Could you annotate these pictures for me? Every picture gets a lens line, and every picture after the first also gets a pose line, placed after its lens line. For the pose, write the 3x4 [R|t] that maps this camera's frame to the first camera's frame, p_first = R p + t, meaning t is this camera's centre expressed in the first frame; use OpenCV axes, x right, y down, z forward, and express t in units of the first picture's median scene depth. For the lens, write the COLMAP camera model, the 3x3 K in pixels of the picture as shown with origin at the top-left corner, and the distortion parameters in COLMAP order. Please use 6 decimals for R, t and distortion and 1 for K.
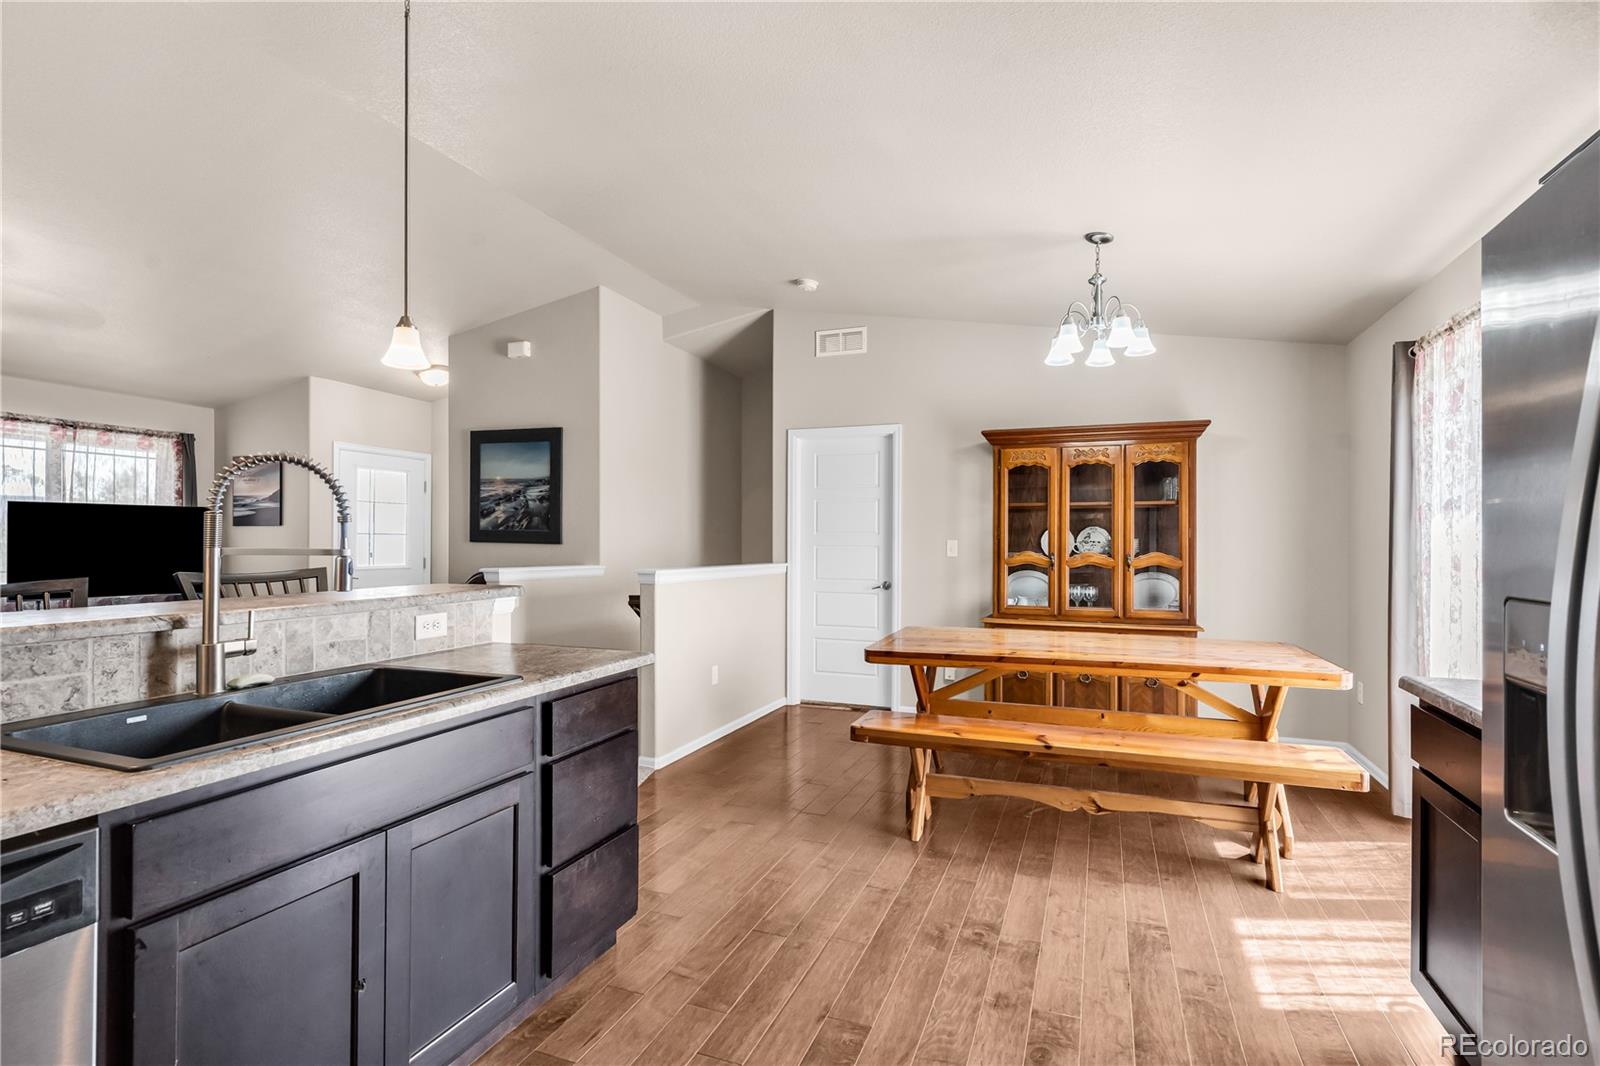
lens RADIAL K [[760.2, 0, 796.8], [0, 760.2, 534.9], [0, 0, 1]] dist [-0.003163, 0.000033]
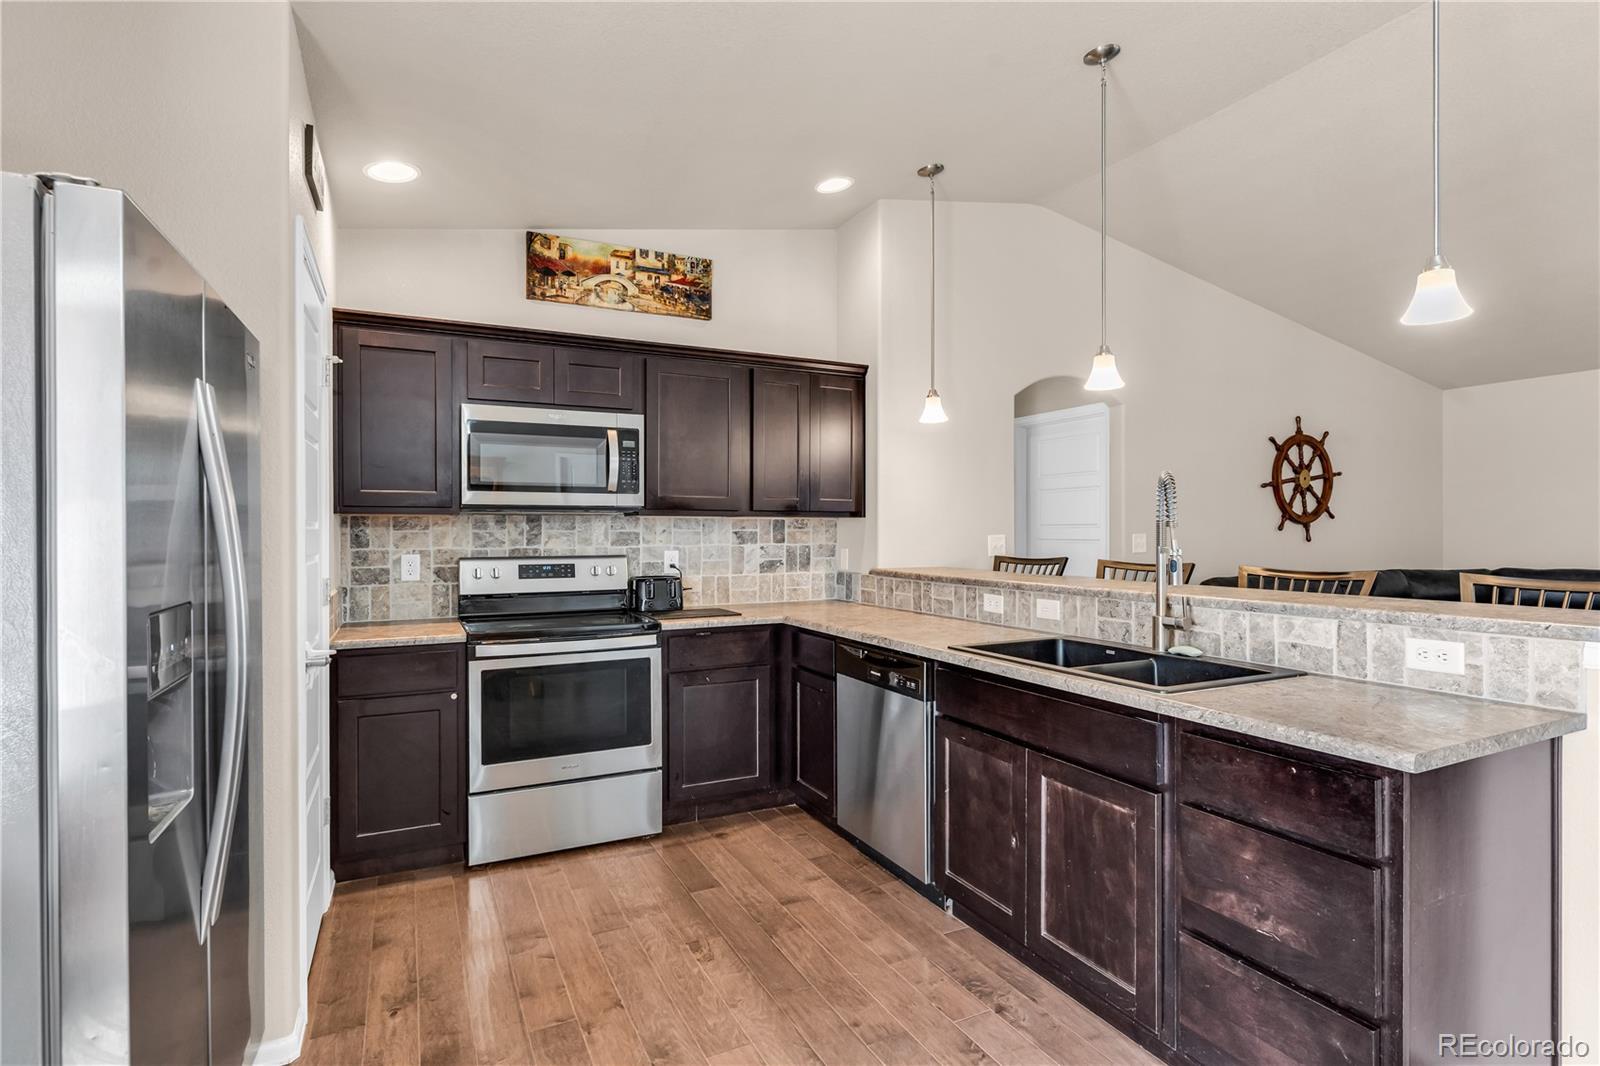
lens RADIAL K [[785.0, 0, 795.9], [0, 785.0, 533.0], [0, 0, 1]] dist [-0.002116, 0.000979]
pose [[-0.676236, 0.001842, -0.736683, 0.210800], [0.008312, 0.999952, -0.005129, -0.001249], [0.736638, -0.009592, -0.676219, 0.431644]]
